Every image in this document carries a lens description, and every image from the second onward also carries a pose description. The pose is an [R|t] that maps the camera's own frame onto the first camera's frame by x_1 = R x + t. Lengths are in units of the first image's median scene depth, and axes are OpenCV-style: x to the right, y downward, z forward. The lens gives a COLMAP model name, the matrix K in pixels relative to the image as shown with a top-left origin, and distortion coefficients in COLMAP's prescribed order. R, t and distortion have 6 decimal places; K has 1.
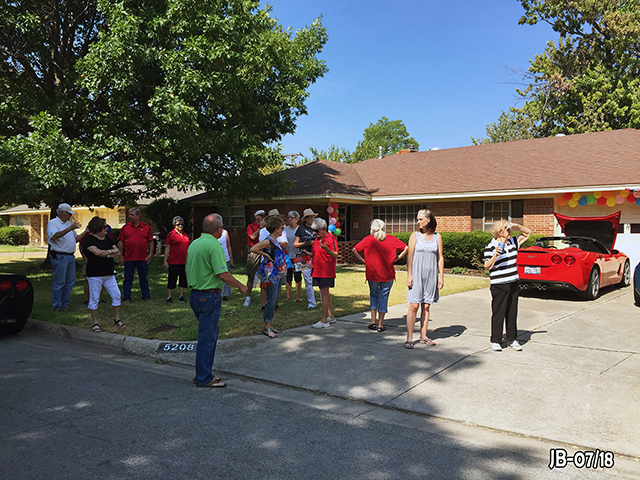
lens RADIAL K [[597.5, 0, 320.0], [0, 597.5, 240.0], [0, 0, 1]] dist [0.010904, -0.018890]
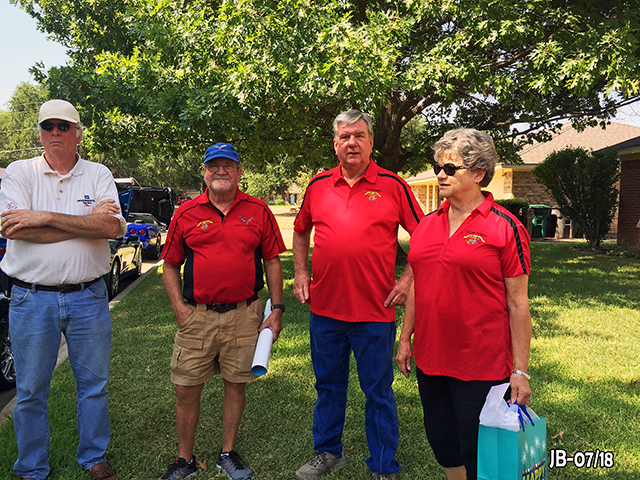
lens RADIAL K [[558.7, 0, 320.0], [0, 558.7, 258.0], [0, 0, 1]] dist [0.012409, -0.001809]
pose [[0.763934, 0.054420, -0.642996, -0.090428], [-0.001808, 0.996614, 0.082201, -0.006416], [0.645292, -0.061634, 0.761446, 0.435896]]
